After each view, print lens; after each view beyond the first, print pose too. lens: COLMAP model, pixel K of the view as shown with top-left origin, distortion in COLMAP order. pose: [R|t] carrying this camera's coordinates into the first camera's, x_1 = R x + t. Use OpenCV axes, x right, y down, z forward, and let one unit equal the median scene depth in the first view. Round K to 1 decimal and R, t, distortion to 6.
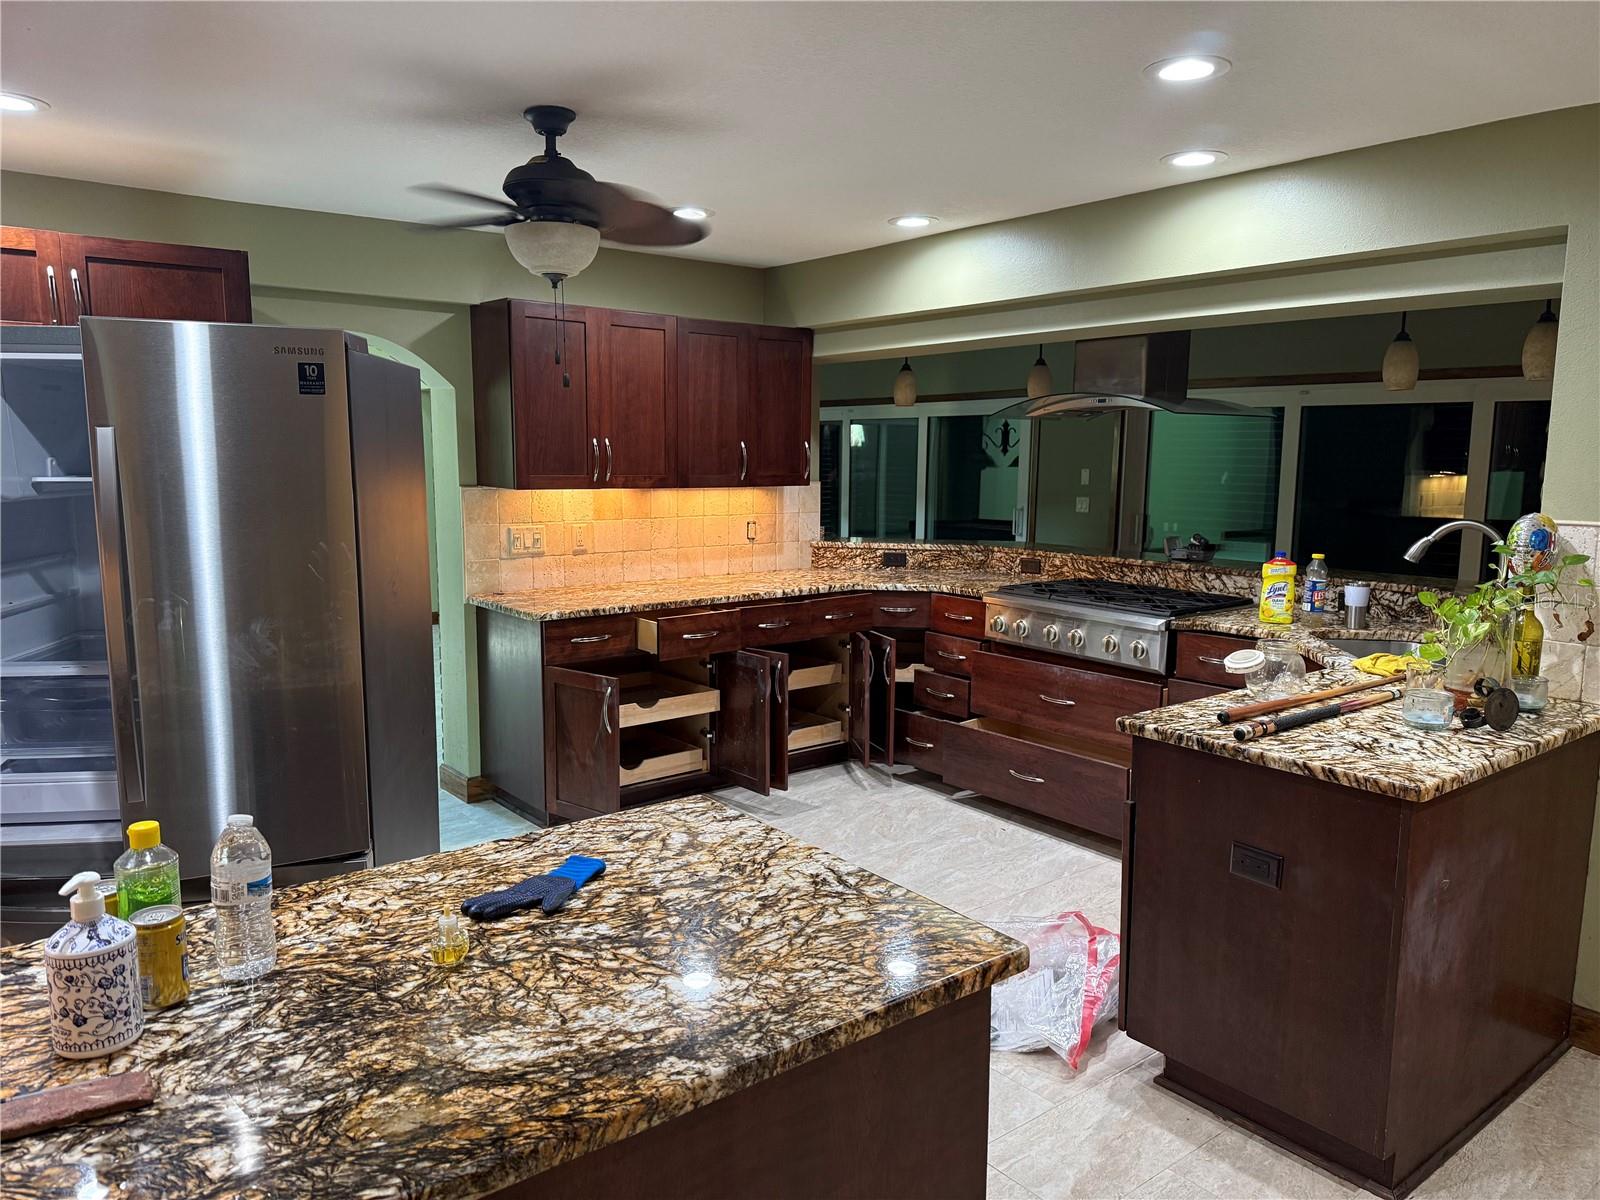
lens RADIAL K [[1119.1, 0, 807.4], [0, 1119.1, 605.1], [0, 0, 1]] dist [0.149387, -0.261845]
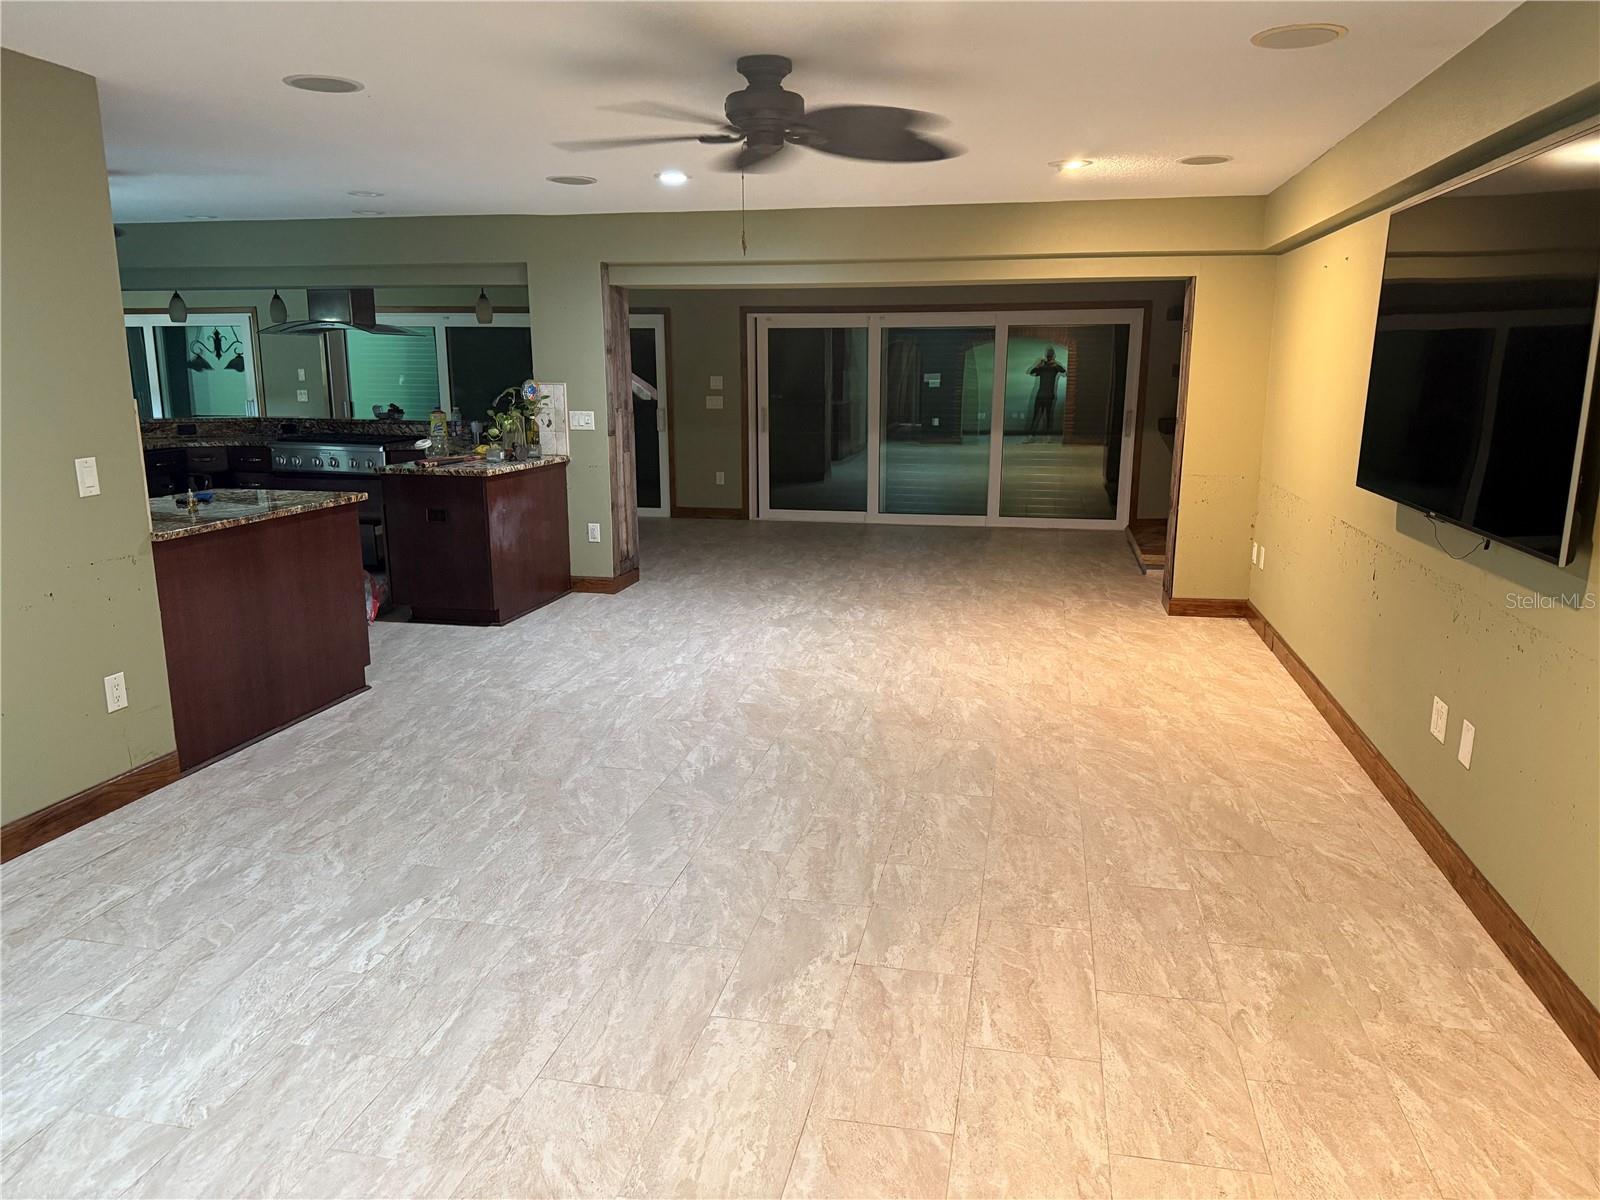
lens RADIAL K [[1119.1, 0, 807.4], [0, 1119.1, 605.1], [0, 0, 1]] dist [0.149387, -0.261845]
pose [[0.772778, -0.139552, 0.619145, -0.348967], [0.092946, 0.989893, 0.107109, 0.140585], [-0.627834, -0.025224, 0.777938, -0.927439]]
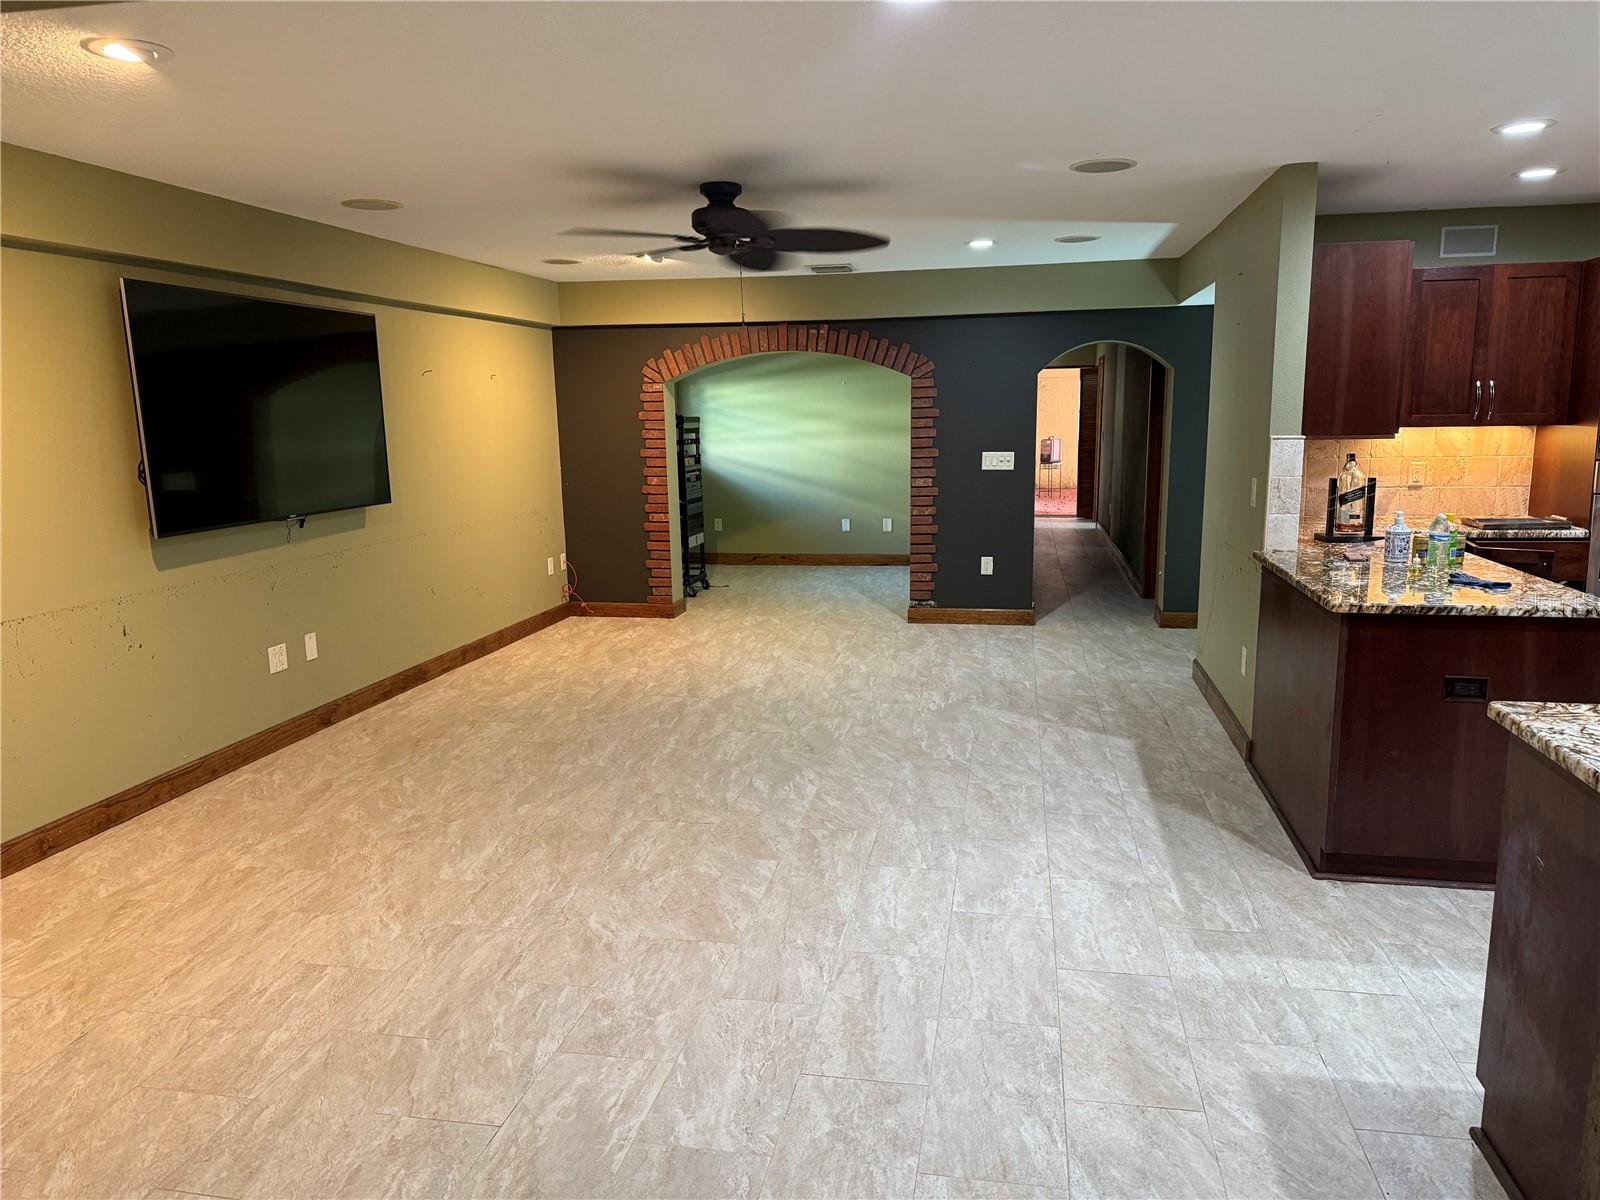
lens RADIAL K [[1125.2, 0, 810.3], [0, 1125.2, 597.5], [0, 0, 1]] dist [0.084201, -0.112769]
pose [[-0.758308, 0.109626, -0.642612, 0.892825], [-0.083853, 0.961167, 0.262919, -0.083693], [0.646481, 0.253259, -0.719668, 0.708550]]
